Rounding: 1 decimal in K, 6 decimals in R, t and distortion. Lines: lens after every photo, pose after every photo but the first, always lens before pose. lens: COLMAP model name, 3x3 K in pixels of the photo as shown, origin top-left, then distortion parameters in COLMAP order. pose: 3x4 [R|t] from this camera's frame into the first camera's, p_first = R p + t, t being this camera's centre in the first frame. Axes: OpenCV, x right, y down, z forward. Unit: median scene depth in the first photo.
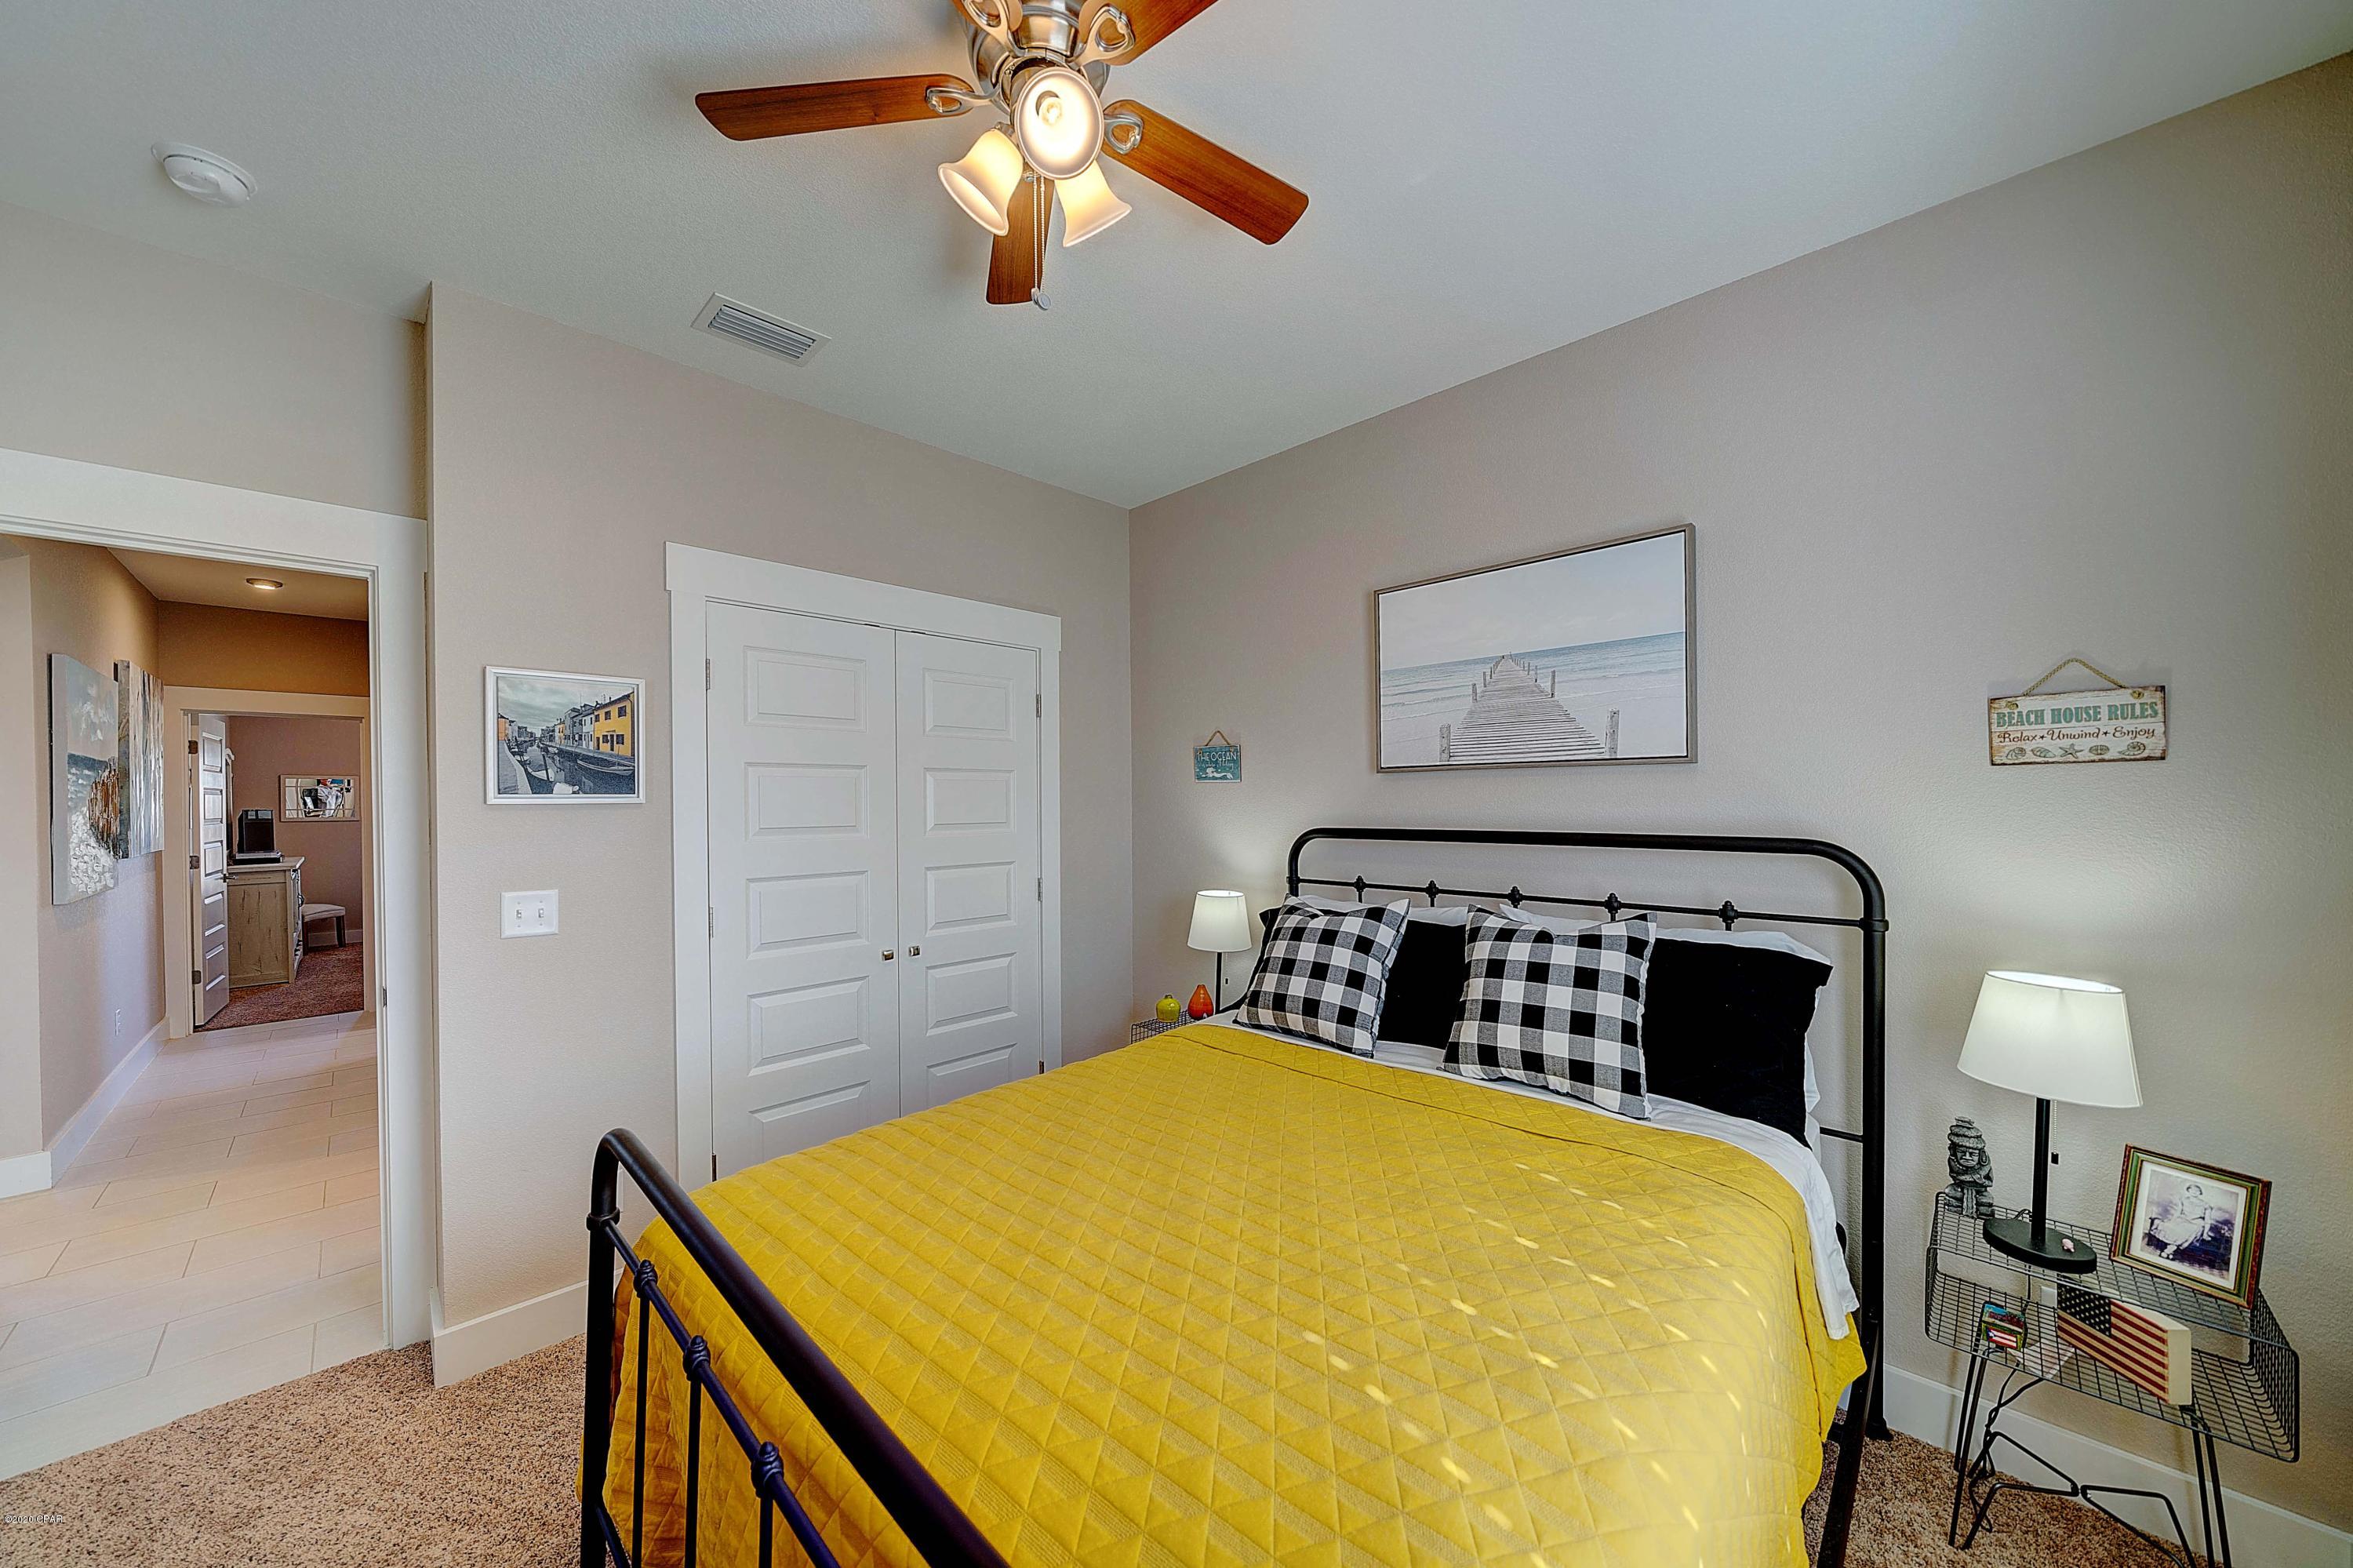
lens RADIAL K [[812.2, 0, 1179.2], [0, 812.2, 794.4], [0, 0, 1]] dist [0.000103, 0.000009]
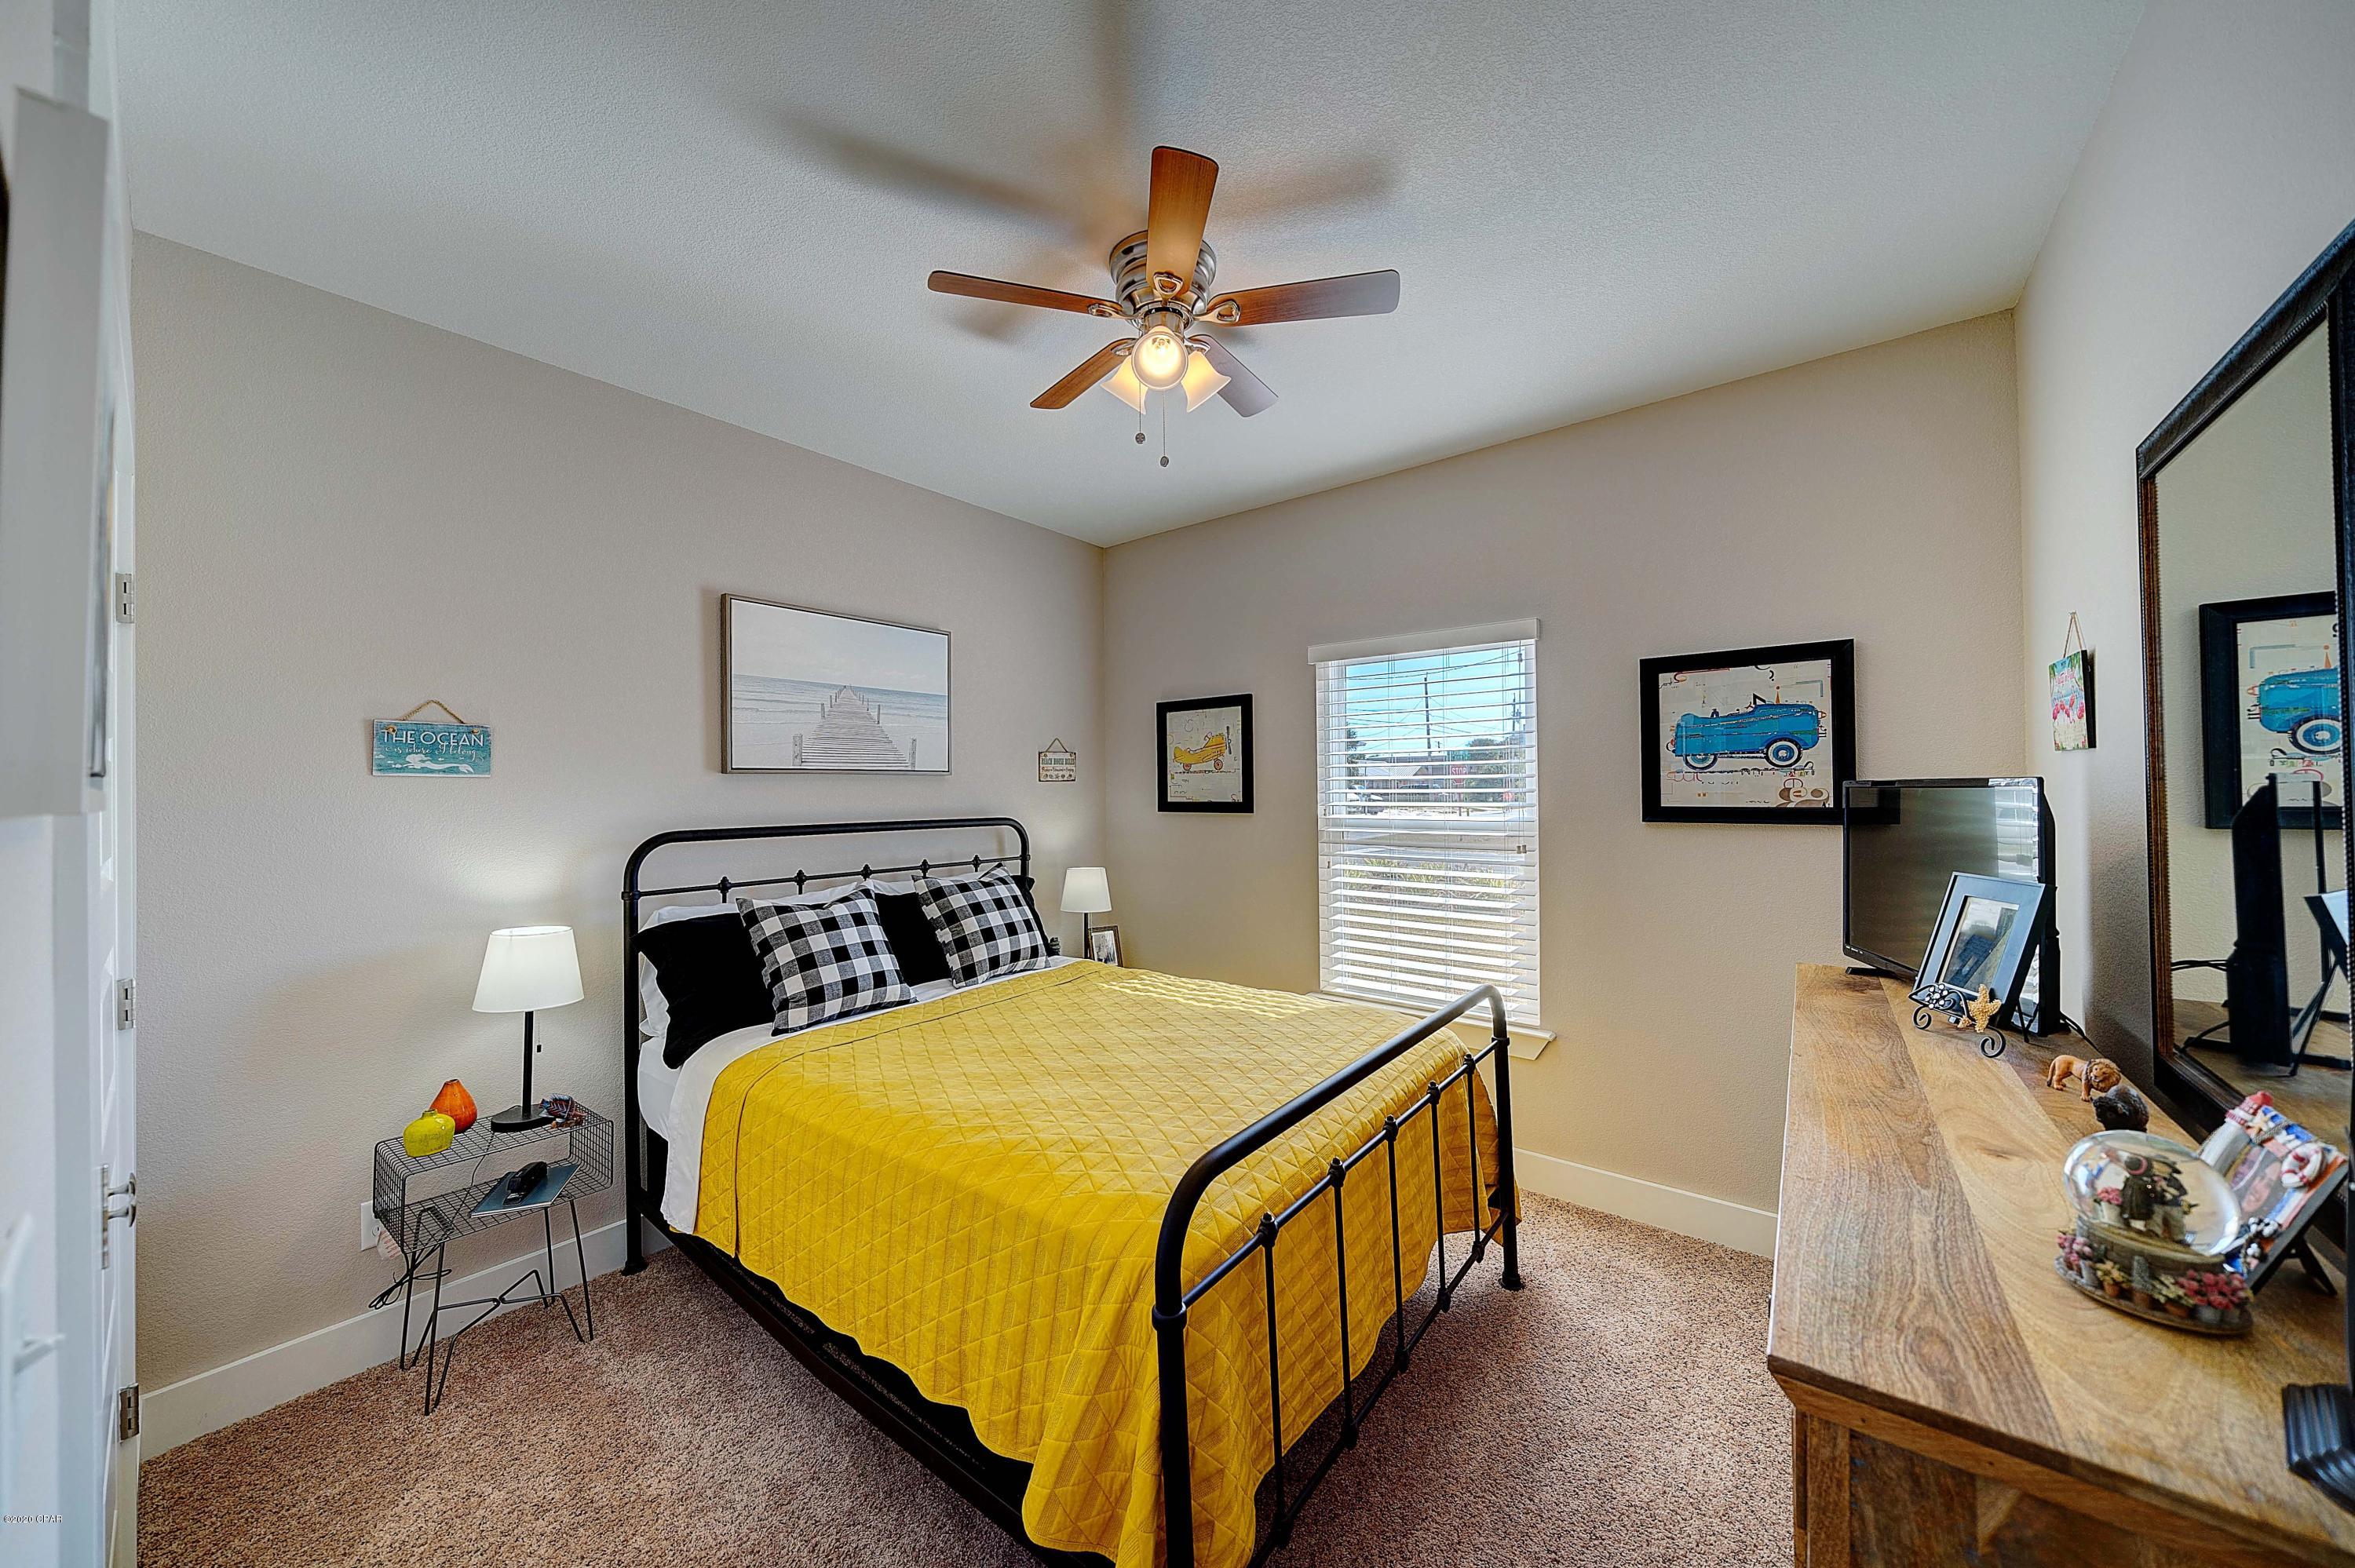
lens RADIAL K [[810.1, 0, 1158.8], [0, 810.1, 786.8], [0, 0, 1]] dist [-0.001102, -0.000046]
pose [[-0.098003, 0.007587, 0.995157, -0.871062], [-0.000470, 0.999970, -0.007670, -0.002558], [-0.995186, -0.001219, -0.097997, 0.608840]]
